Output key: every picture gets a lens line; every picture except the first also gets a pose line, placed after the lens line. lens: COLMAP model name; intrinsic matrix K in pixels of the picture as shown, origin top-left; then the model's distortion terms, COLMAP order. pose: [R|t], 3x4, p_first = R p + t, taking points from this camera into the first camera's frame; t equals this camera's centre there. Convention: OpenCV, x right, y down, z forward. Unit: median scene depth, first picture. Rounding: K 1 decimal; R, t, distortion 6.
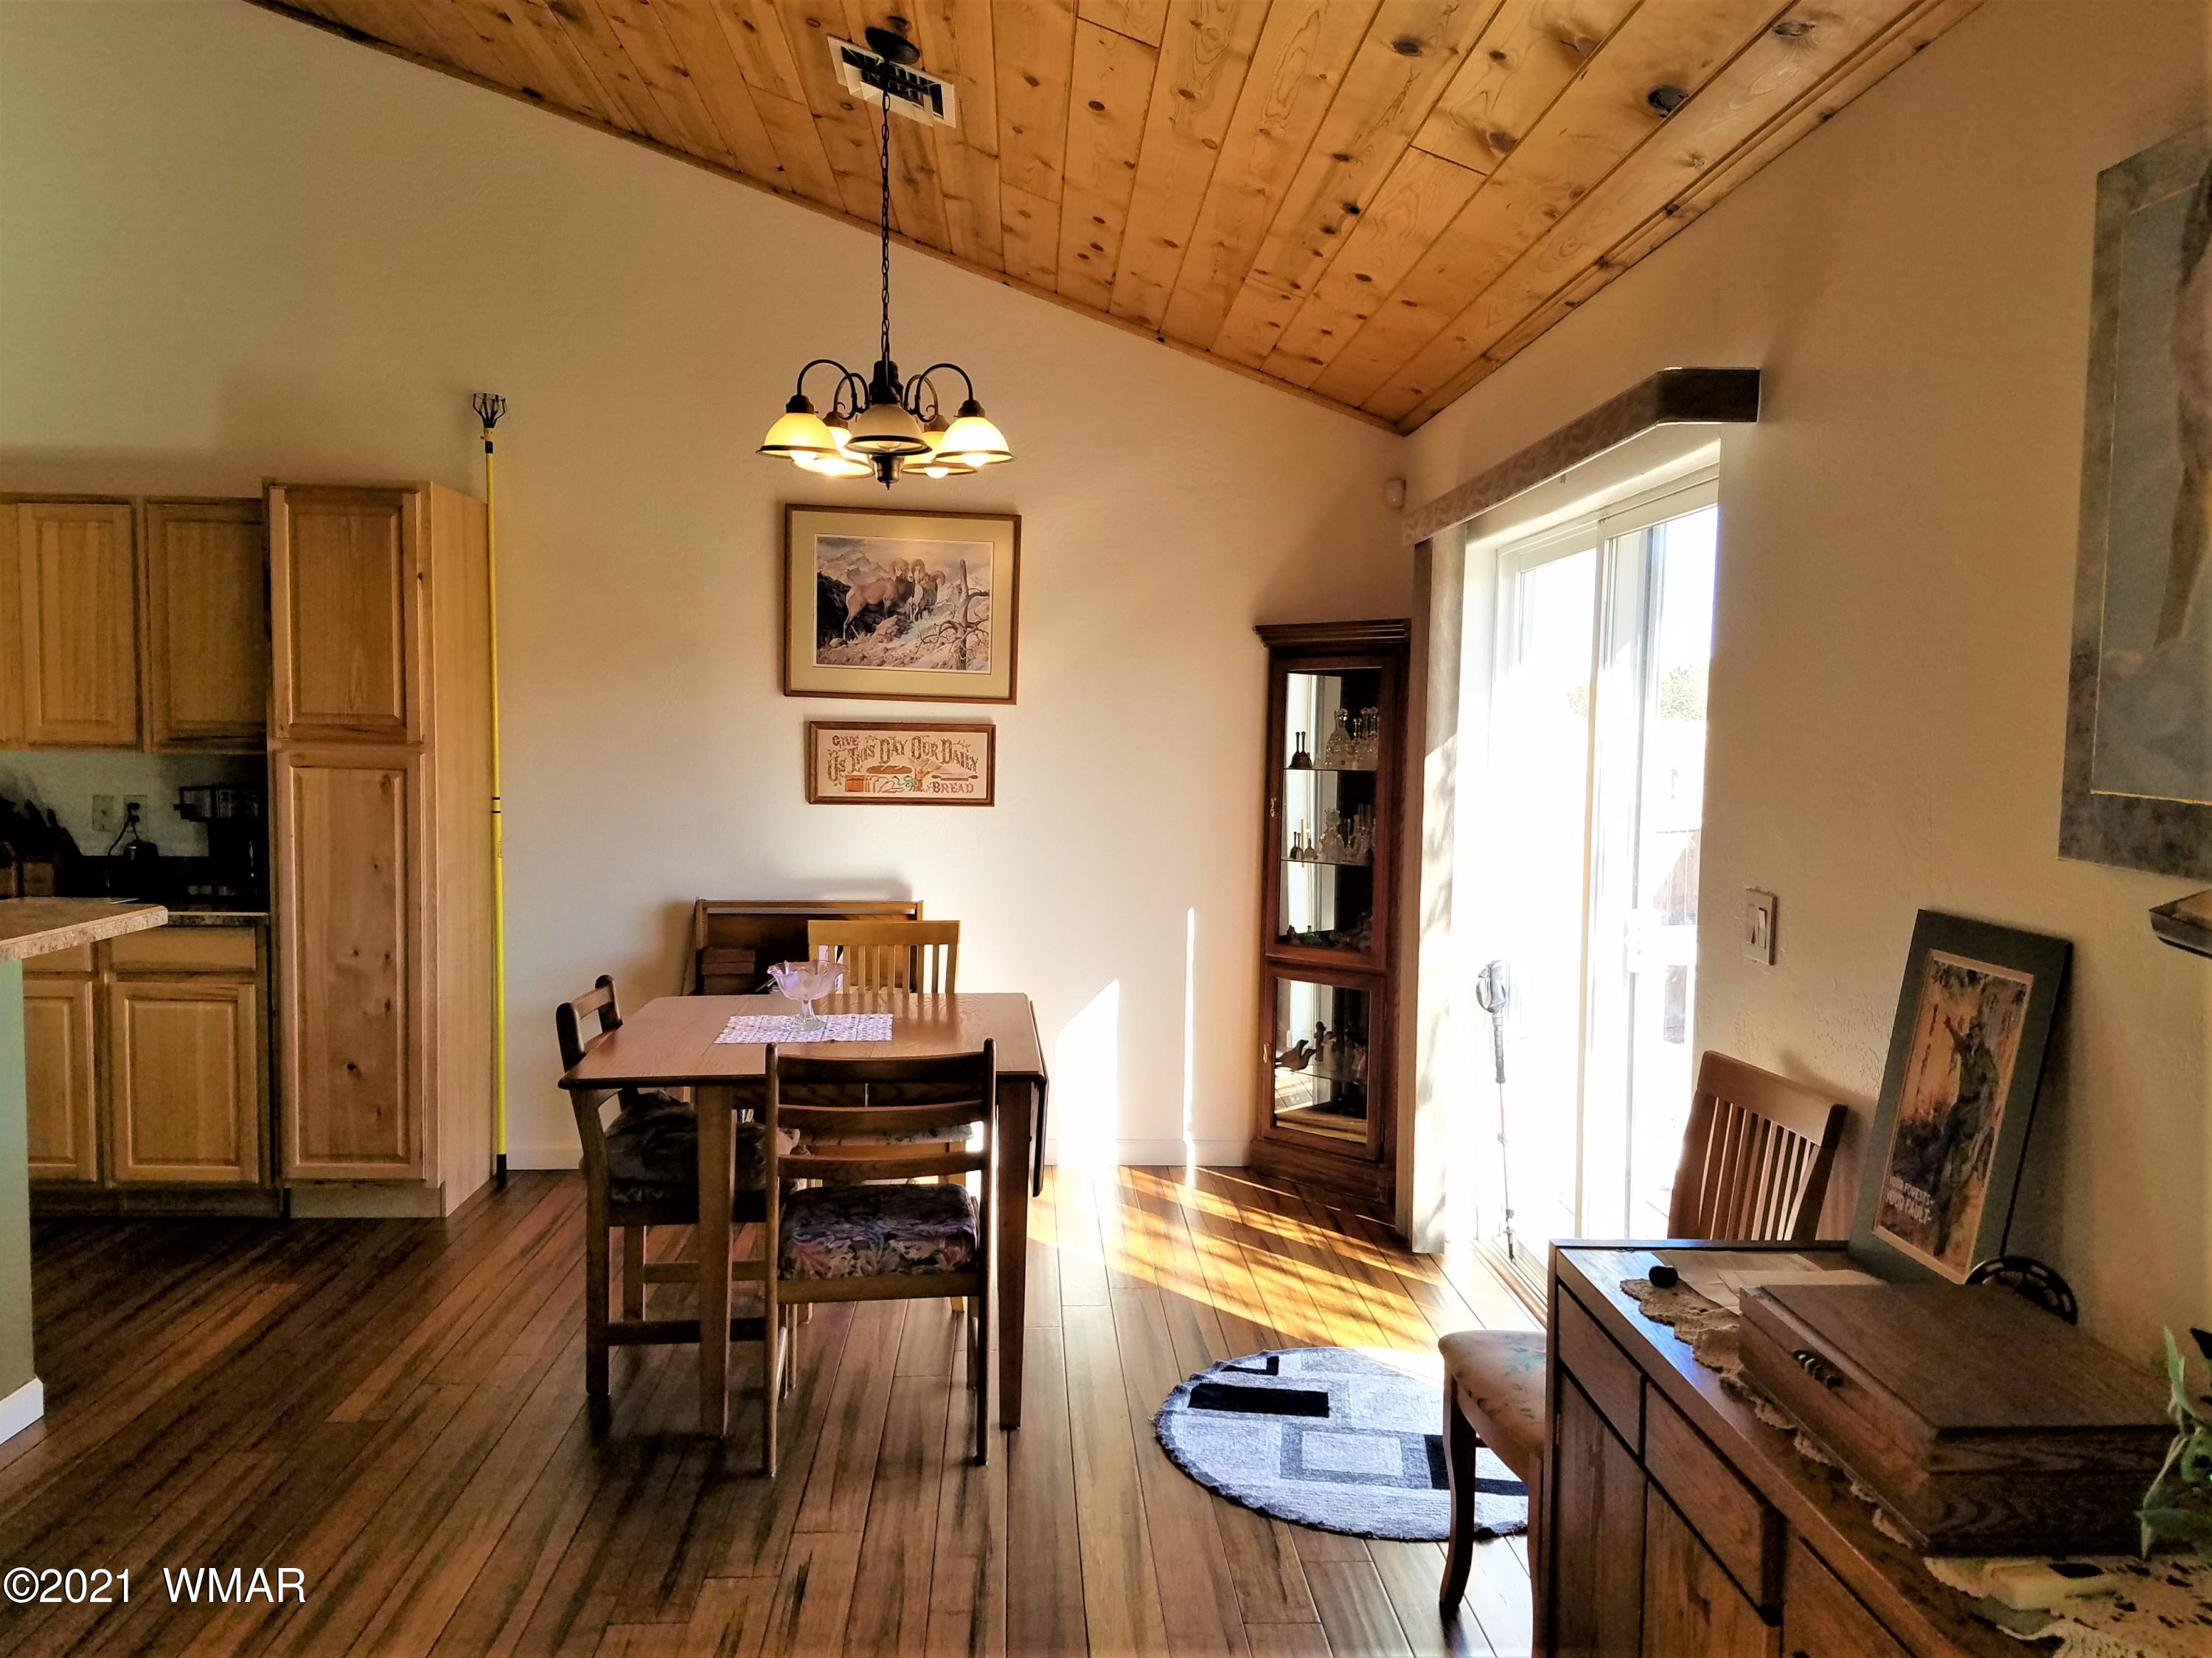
lens RADIAL K [[1769.8, 0, 1093.8], [0, 1769.8, 845.4], [0, 0, 1]] dist [0.238972, -0.405254]
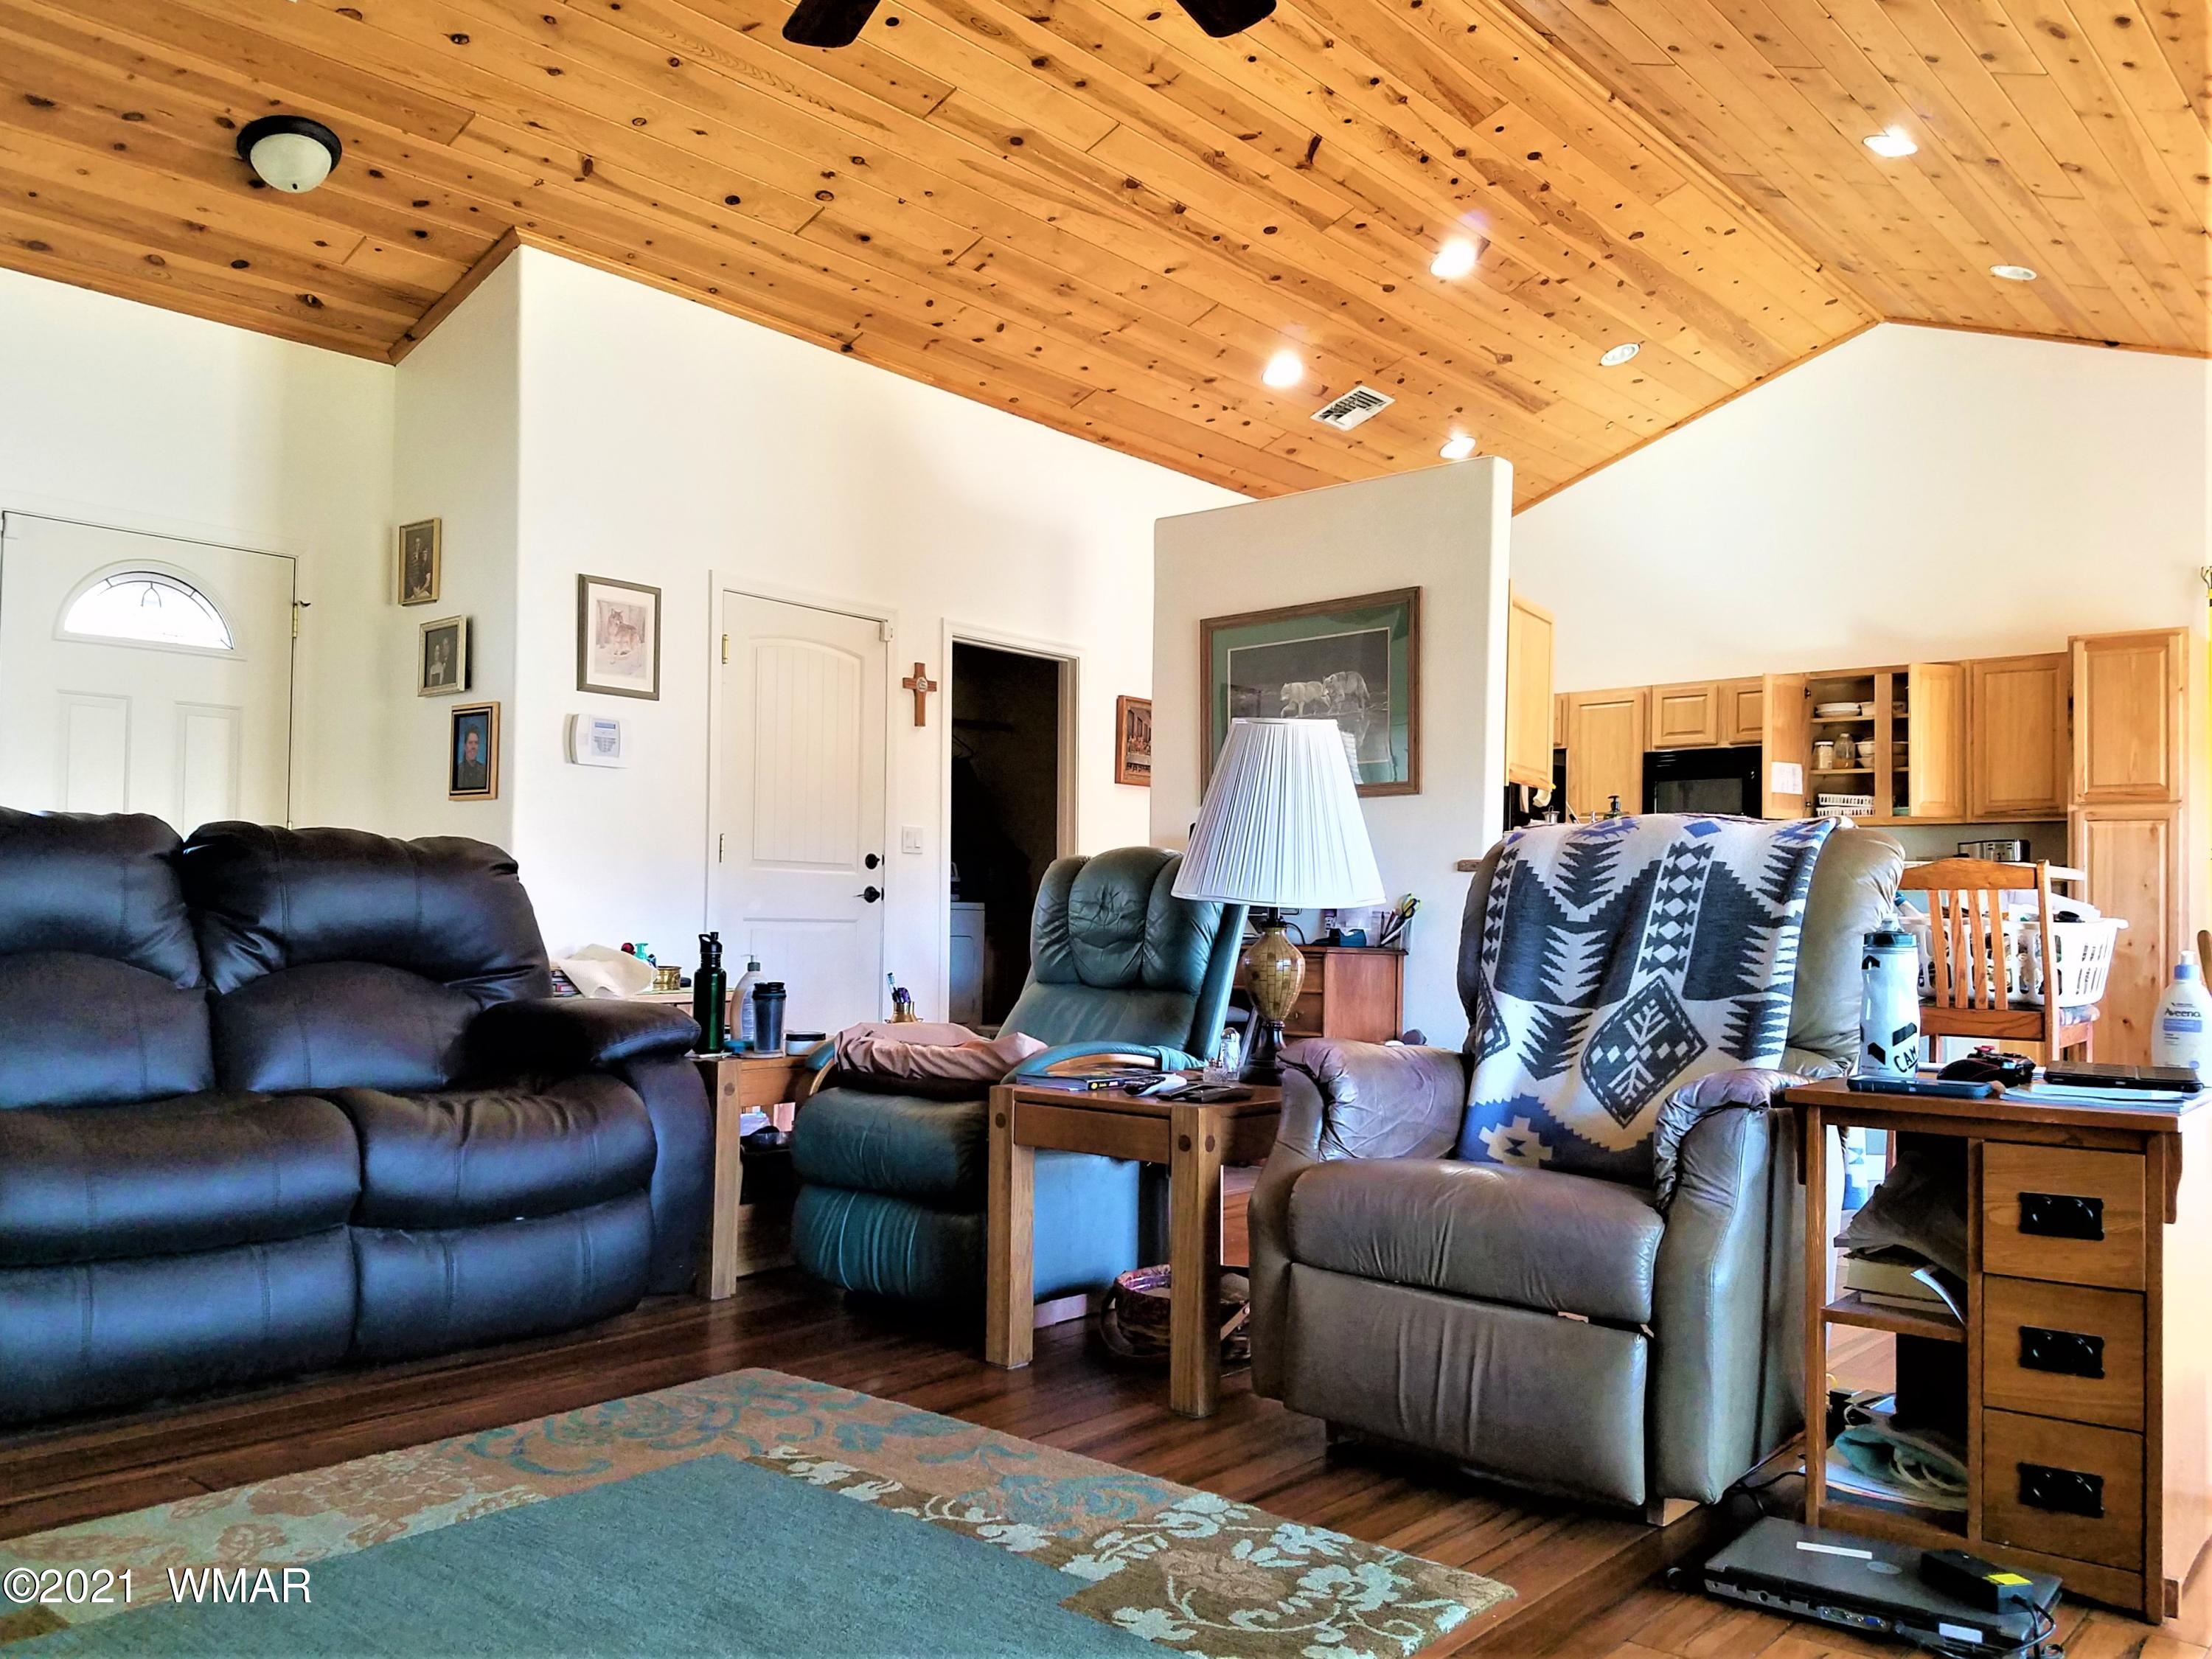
lens RADIAL K [[1785.3, 0, 1074.7], [0, 1785.3, 881.6], [0, 0, 1]] dist [0.122699, -0.202418]
pose [[0.734611, -0.021459, -0.678149, -0.030744], [-0.045339, 0.995713, -0.080622, 0.167353], [0.676972, 0.089973, 0.730489, -0.674349]]
